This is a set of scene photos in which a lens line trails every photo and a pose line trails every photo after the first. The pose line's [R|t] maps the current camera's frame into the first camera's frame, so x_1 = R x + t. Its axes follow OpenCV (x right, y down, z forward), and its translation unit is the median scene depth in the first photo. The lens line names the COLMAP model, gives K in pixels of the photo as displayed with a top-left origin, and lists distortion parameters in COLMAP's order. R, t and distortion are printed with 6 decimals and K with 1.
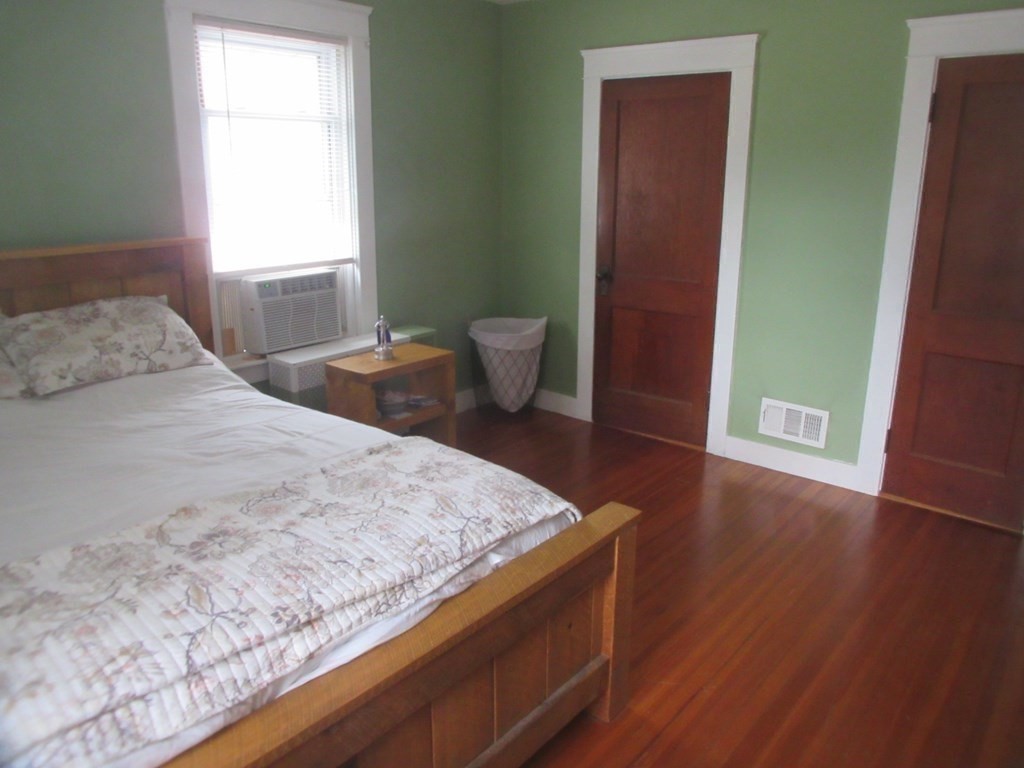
lens RADIAL K [[761.5, 0, 512.0], [0, 761.5, 384.0], [0, 0, 1]] dist [-0.081643, 0.006607]
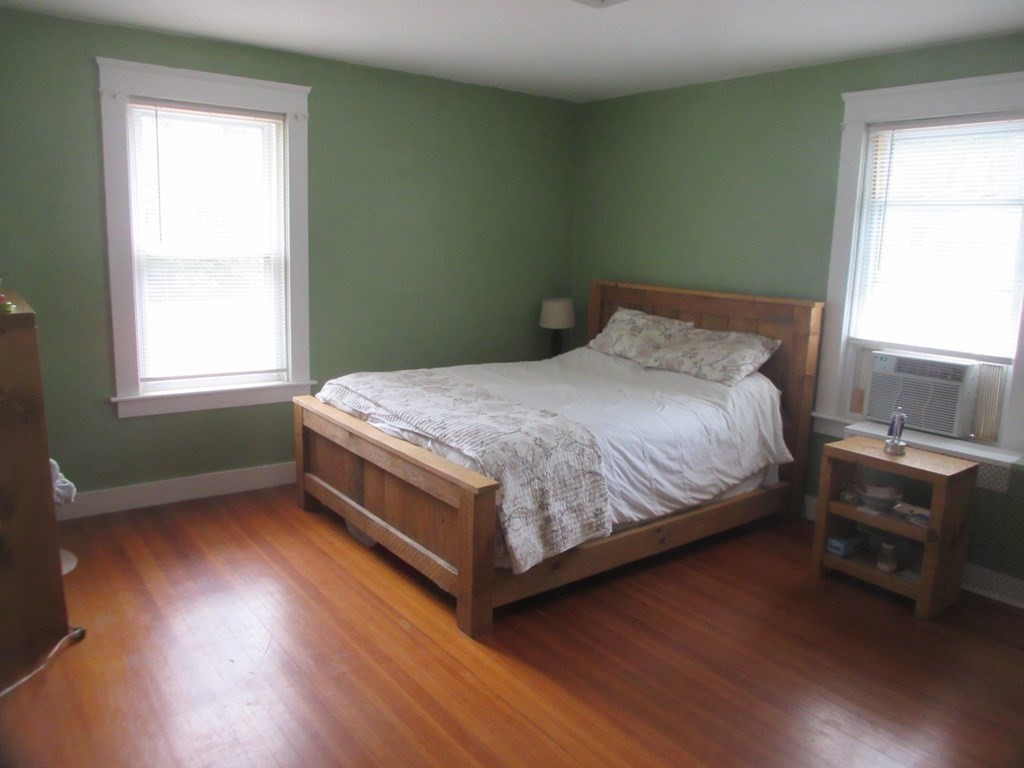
lens RADIAL K [[761.5, 0, 512.0], [0, 761.5, 384.0], [0, 0, 1]] dist [-0.081643, 0.006607]
pose [[-0.227467, 0.174749, -0.957978, 1.072902], [-0.287903, 0.927719, 0.237591, -0.258820], [0.930253, 0.329849, -0.160714, 0.907534]]
